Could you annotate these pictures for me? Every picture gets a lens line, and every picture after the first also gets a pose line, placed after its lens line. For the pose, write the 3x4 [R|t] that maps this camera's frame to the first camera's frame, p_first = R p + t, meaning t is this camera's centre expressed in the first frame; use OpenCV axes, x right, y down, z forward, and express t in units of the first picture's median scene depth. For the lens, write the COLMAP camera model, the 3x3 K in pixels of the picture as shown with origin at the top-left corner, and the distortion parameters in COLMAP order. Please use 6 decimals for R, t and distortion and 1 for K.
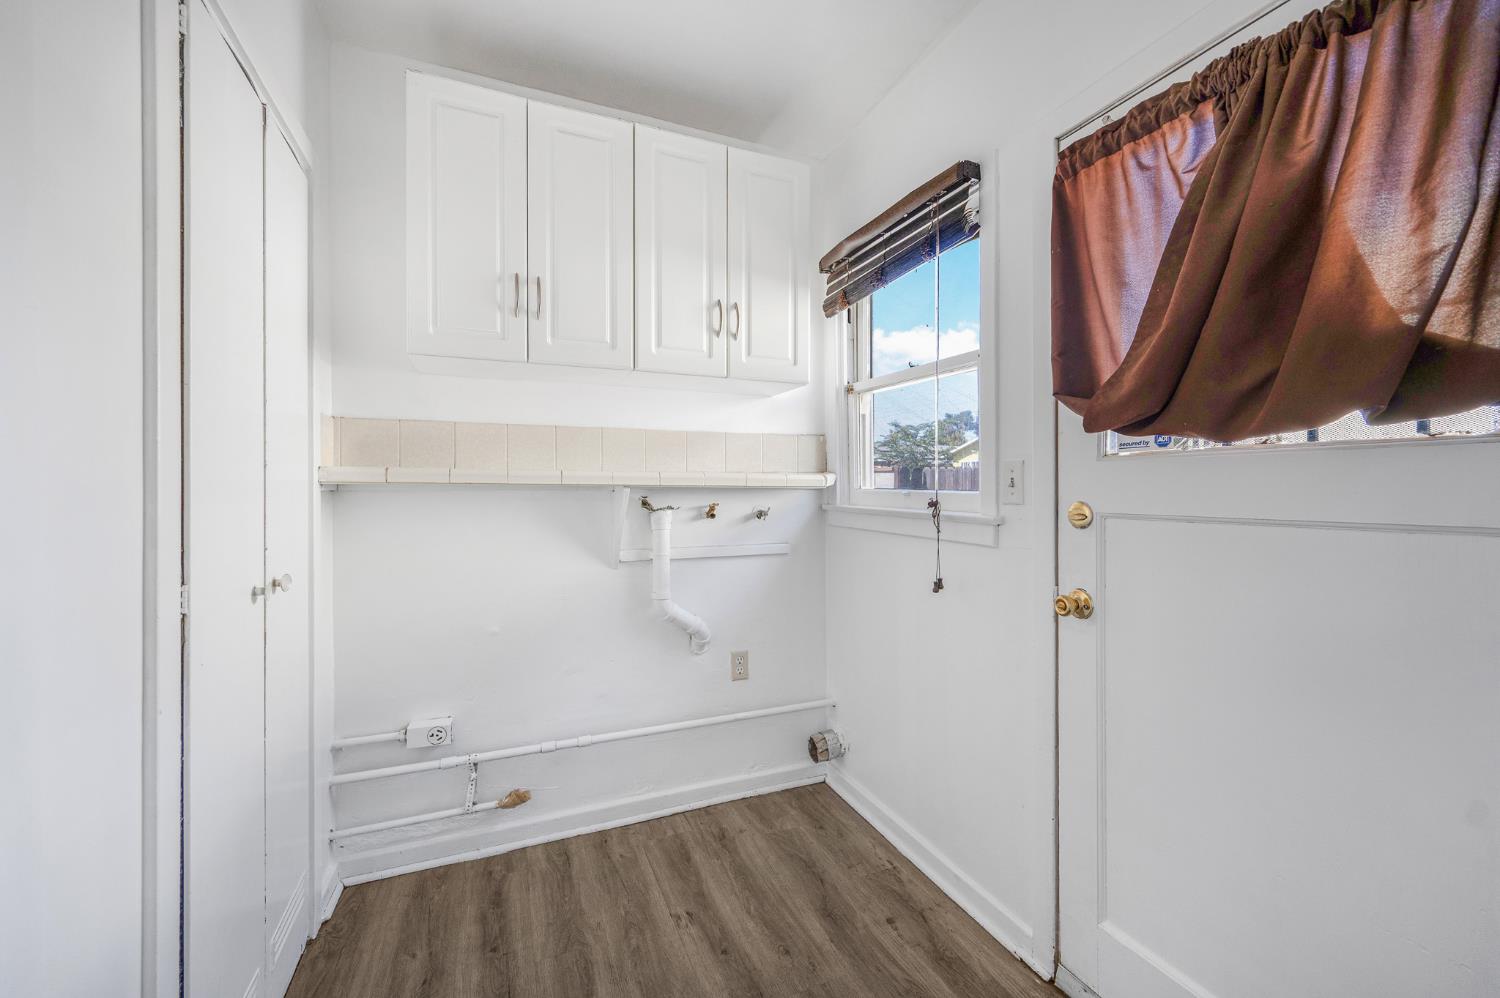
lens RADIAL K [[606.7, 0, 755.1], [0, 606.7, 481.1], [0, 0, 1]] dist [-0.000312, -0.000006]
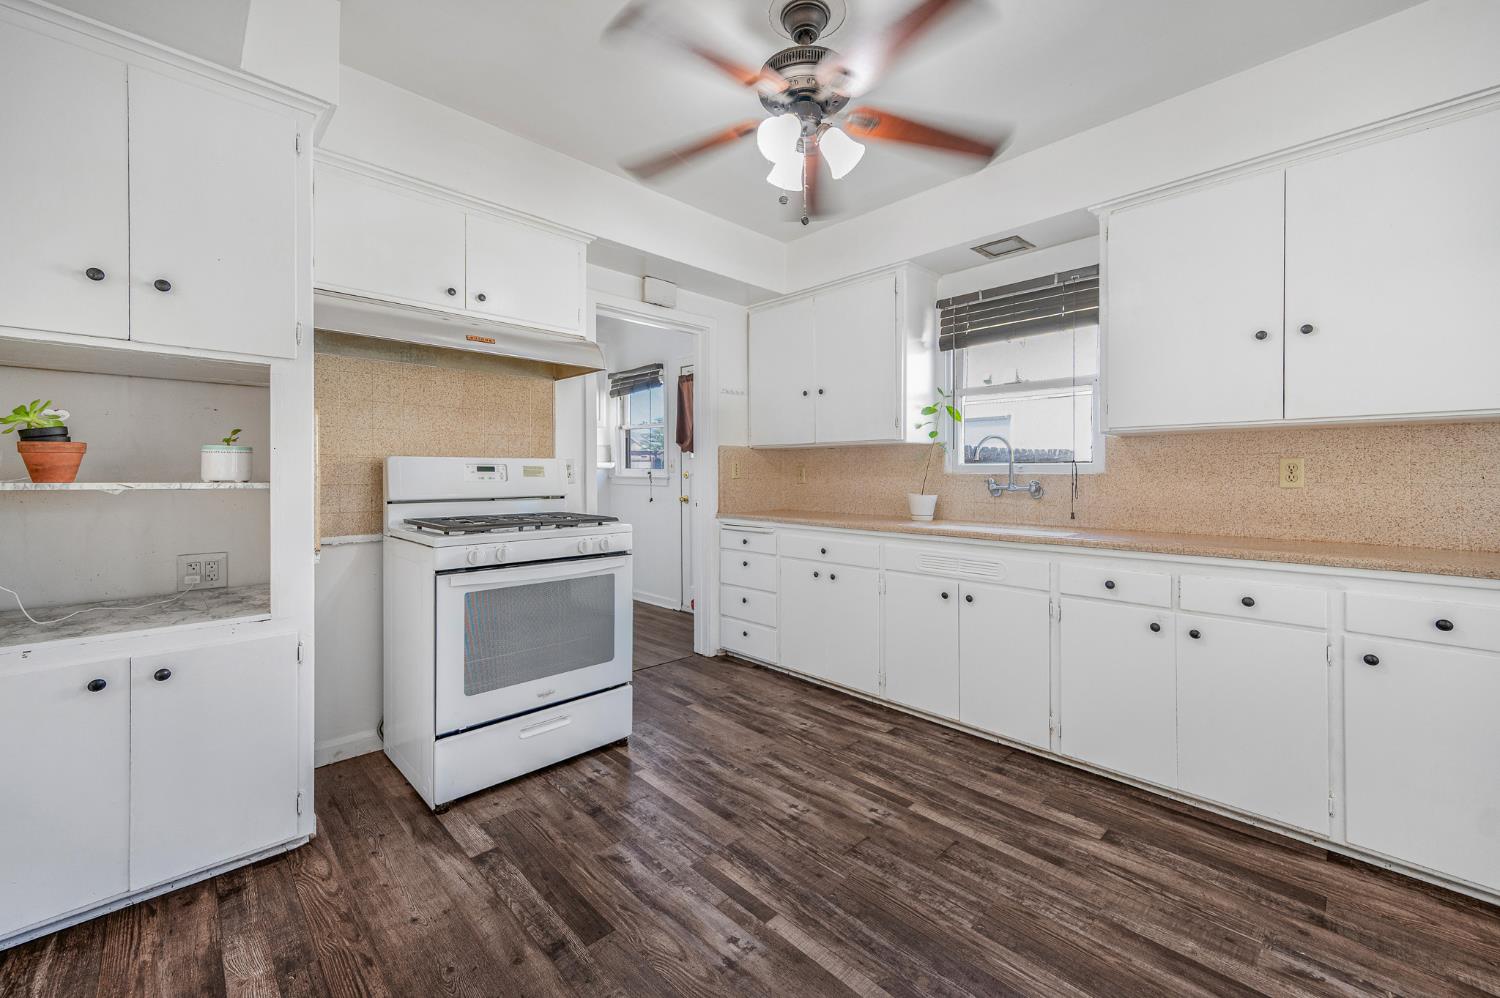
lens RADIAL K [[601.8, 0, 755.4], [0, 601.8, 467.6], [0, 0, 1]] dist [0.007529, 0.000137]
pose [[0.930972, -0.000598, 0.365089, -0.232917], [0.000710, 1.000000, -0.000173, 0.009893], [-0.365089, 0.000421, 0.930972, -1.509132]]
